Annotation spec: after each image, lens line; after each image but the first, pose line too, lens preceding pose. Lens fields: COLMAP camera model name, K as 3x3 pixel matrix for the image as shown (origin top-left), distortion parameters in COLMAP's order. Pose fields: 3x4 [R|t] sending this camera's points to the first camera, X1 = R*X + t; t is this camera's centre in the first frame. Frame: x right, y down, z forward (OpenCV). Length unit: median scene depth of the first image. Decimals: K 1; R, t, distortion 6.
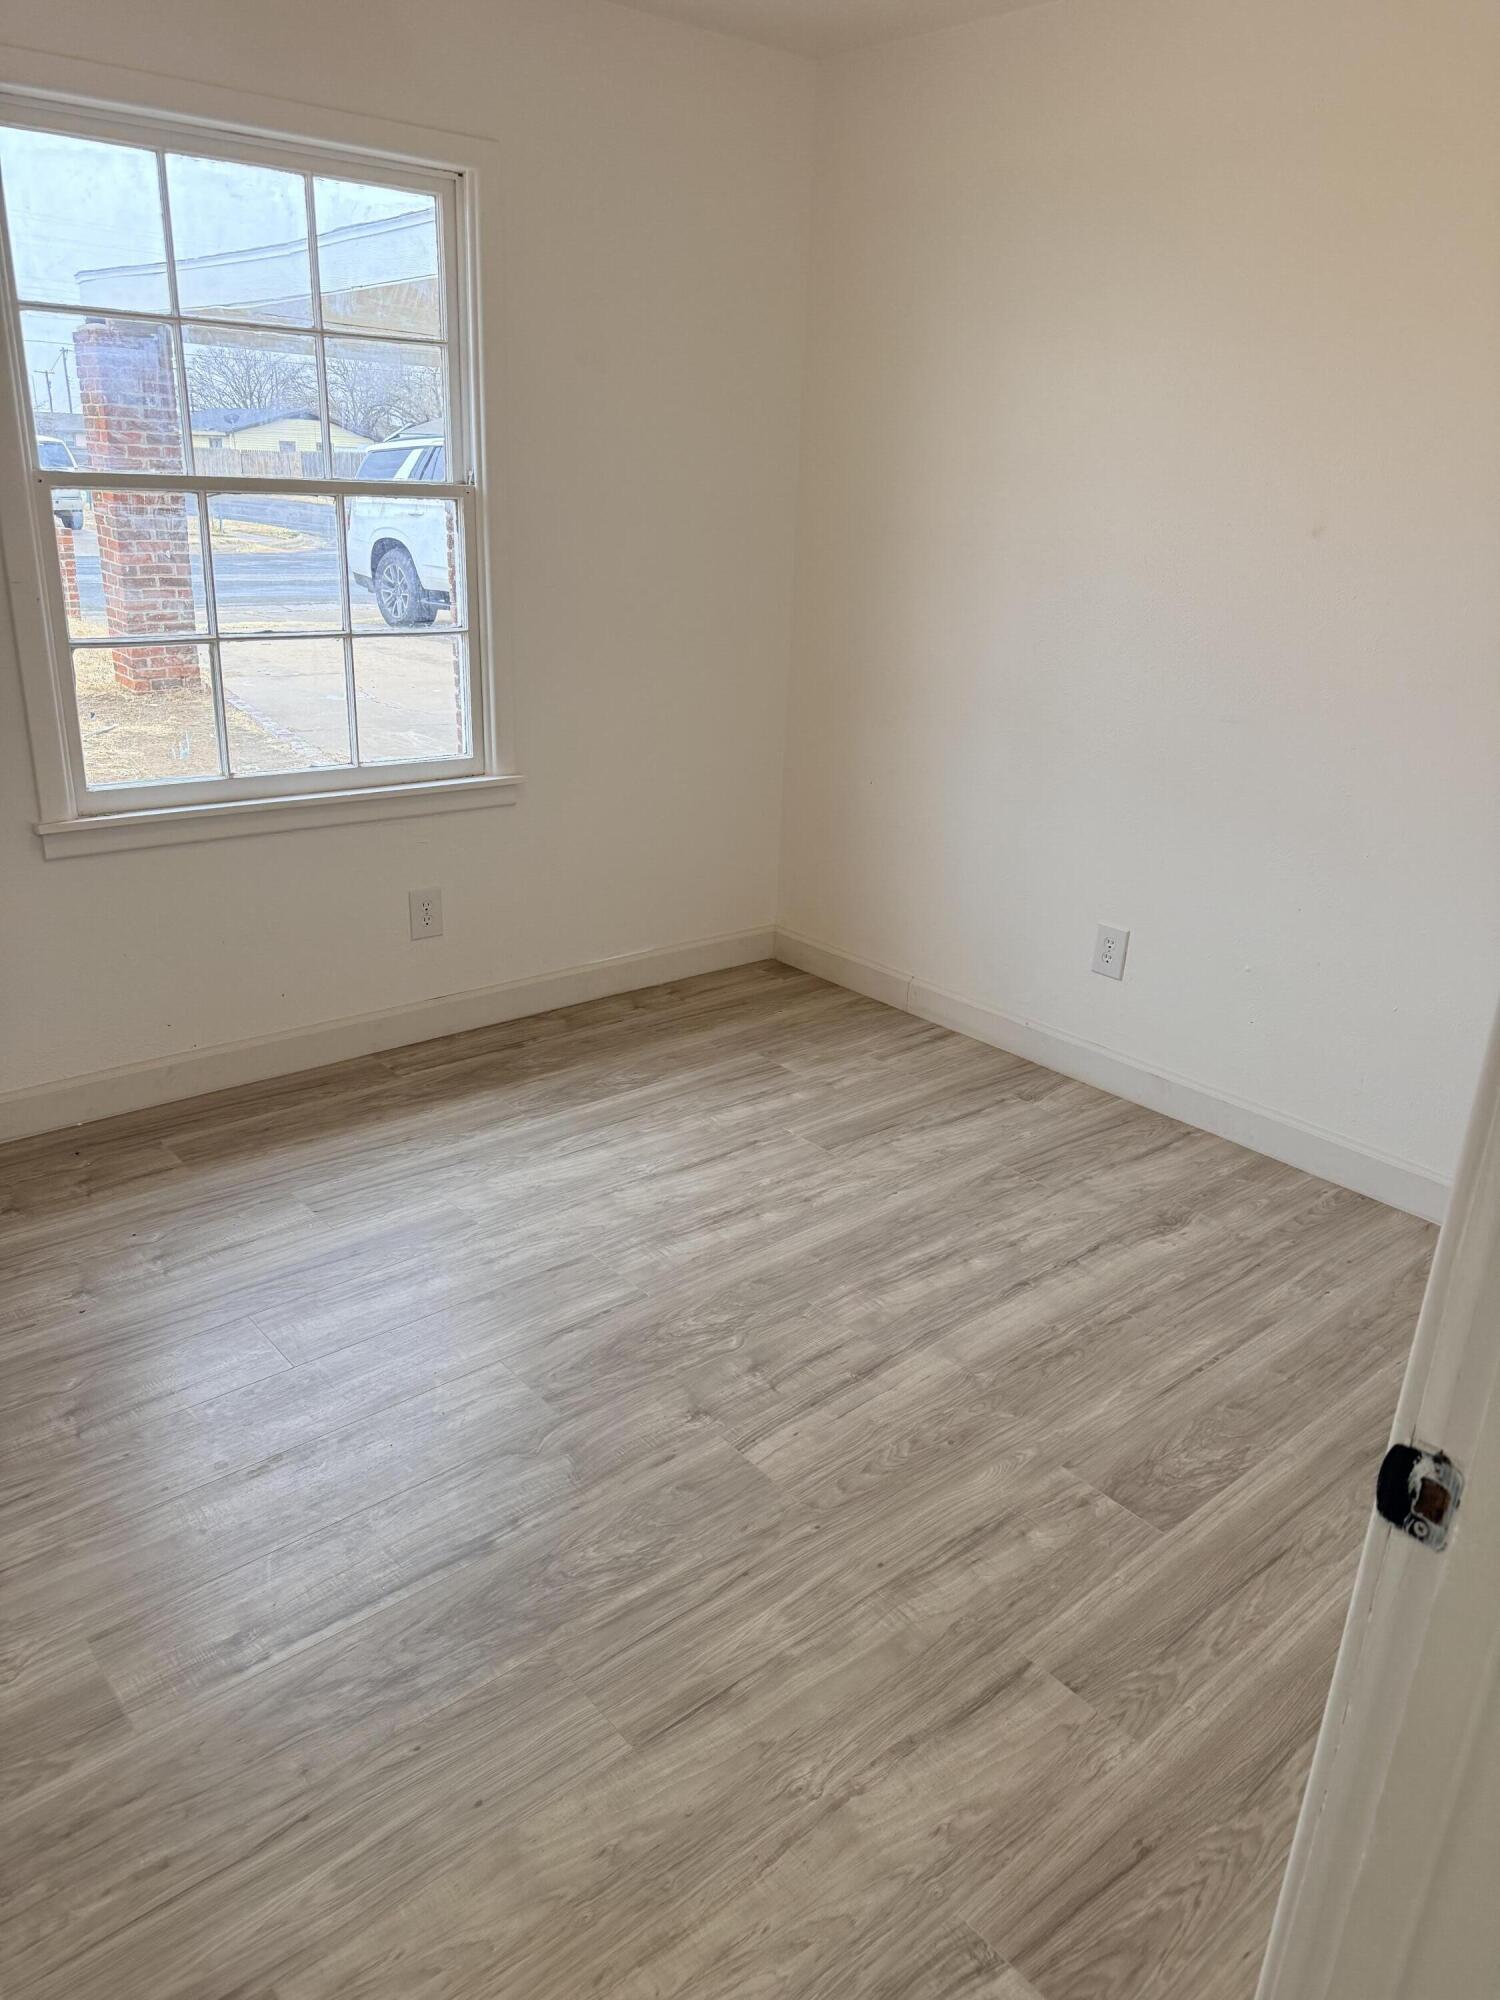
lens RADIAL K [[1400.0, 0, 758.7], [0, 1400.0, 968.3], [0, 0, 1]] dist [0.087350, -0.106371]
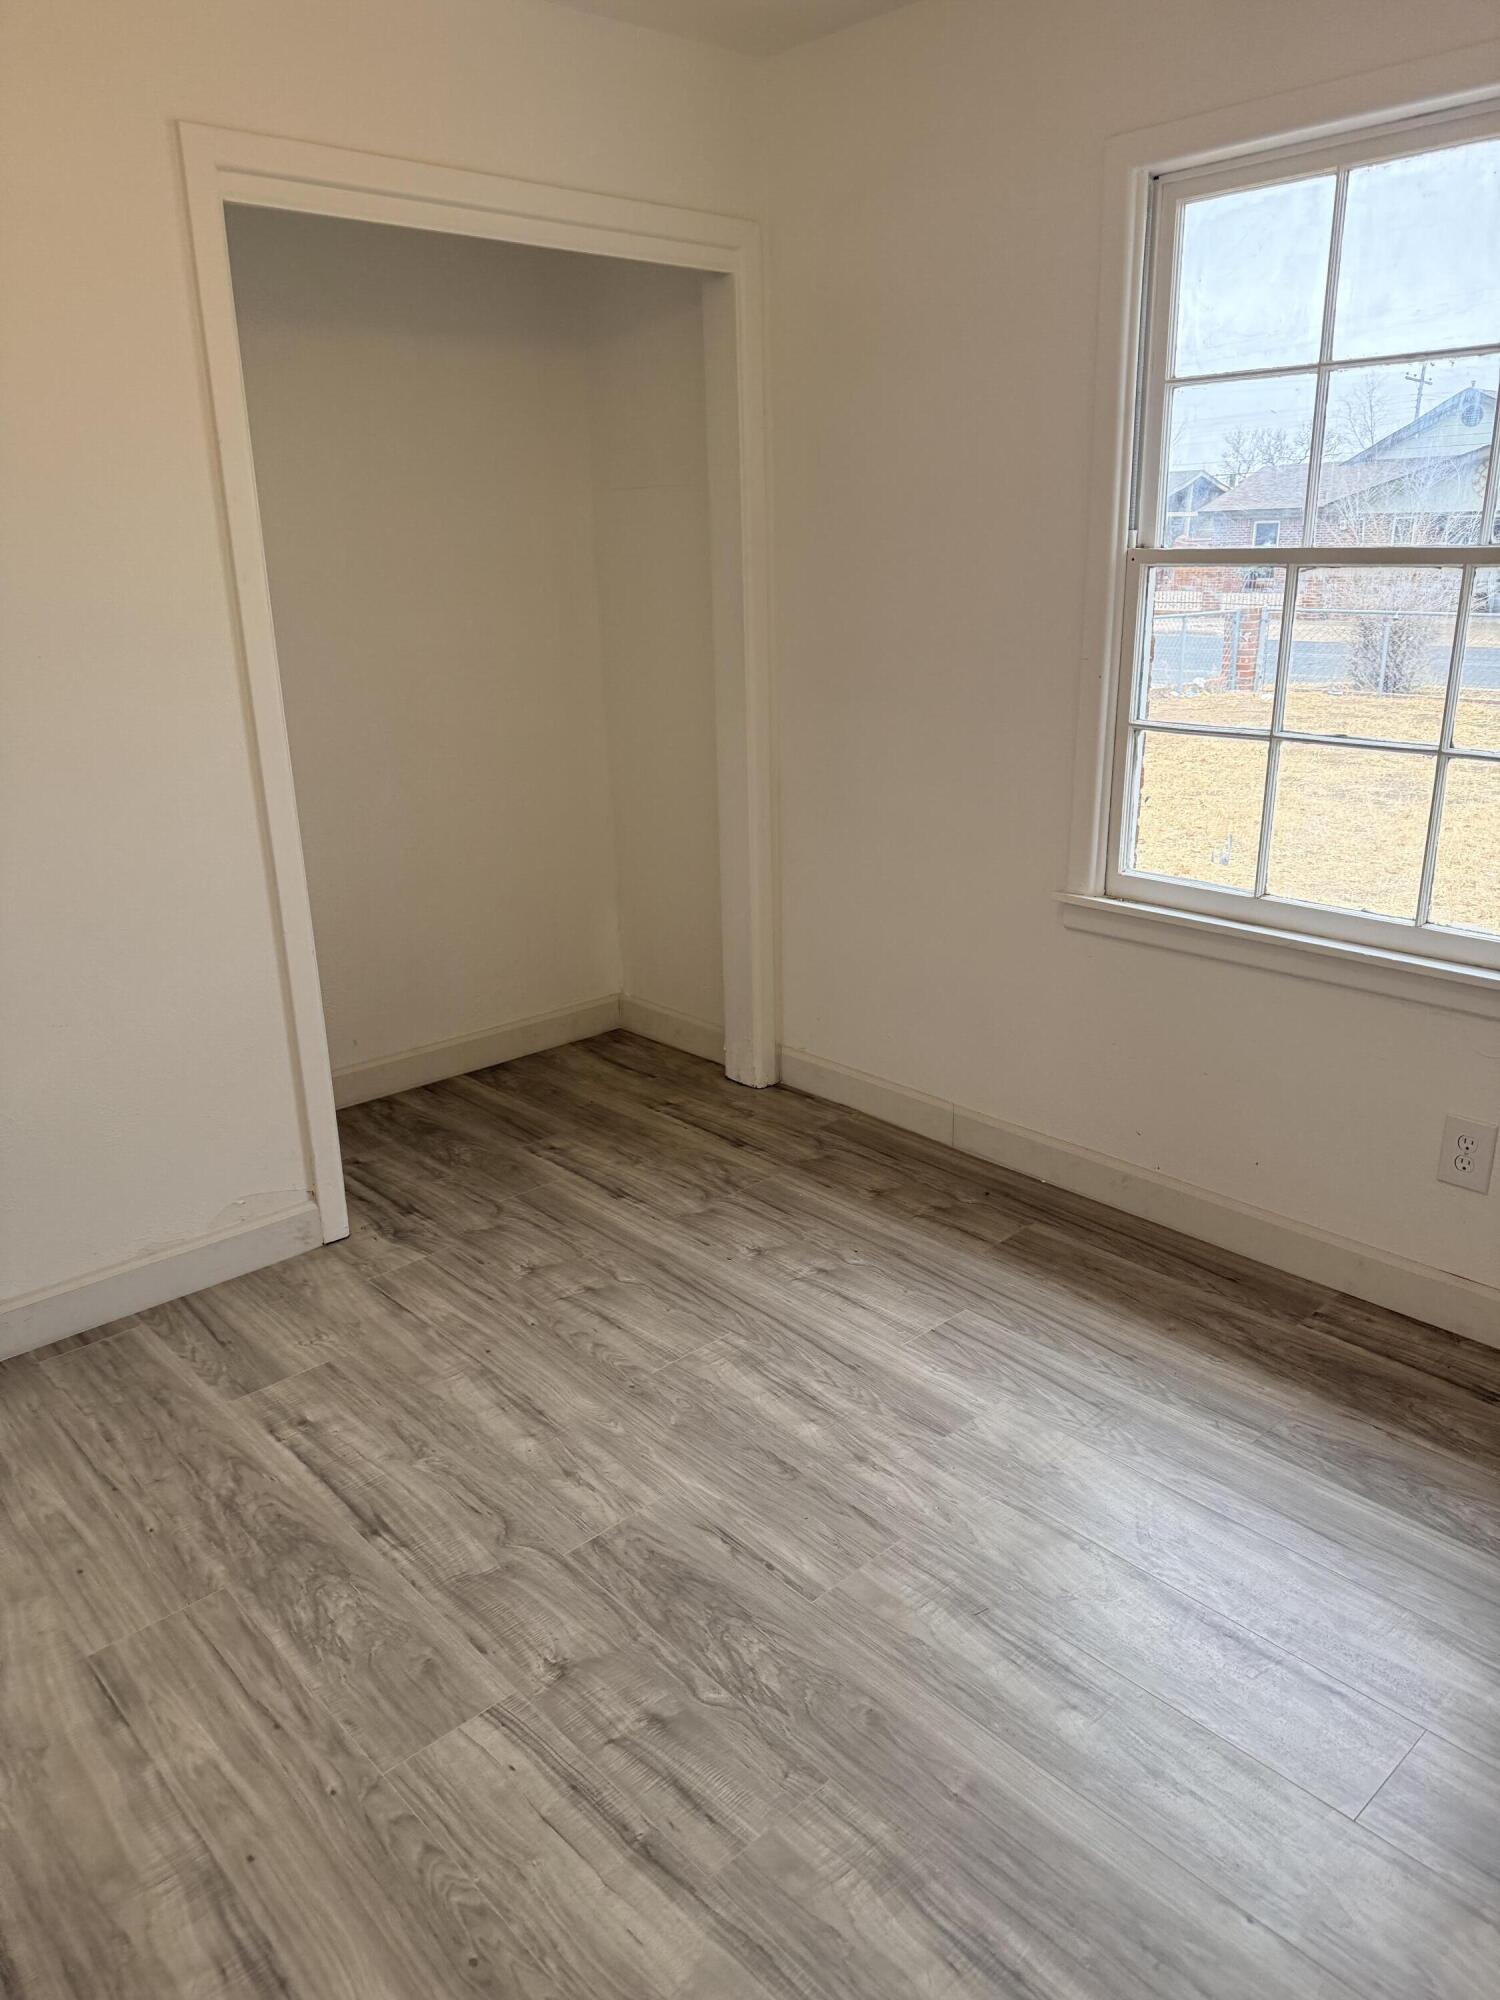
lens RADIAL K [[1414.9, 0, 772.6], [0, 1414.9, 998.2], [0, 0, 1]] dist [0.021329, -0.027016]
pose [[0.034248, 0.265464, -0.963512, 0.550678], [-0.313568, 0.918251, 0.241848, -0.233571], [0.948948, 0.293844, 0.114689, 0.775332]]
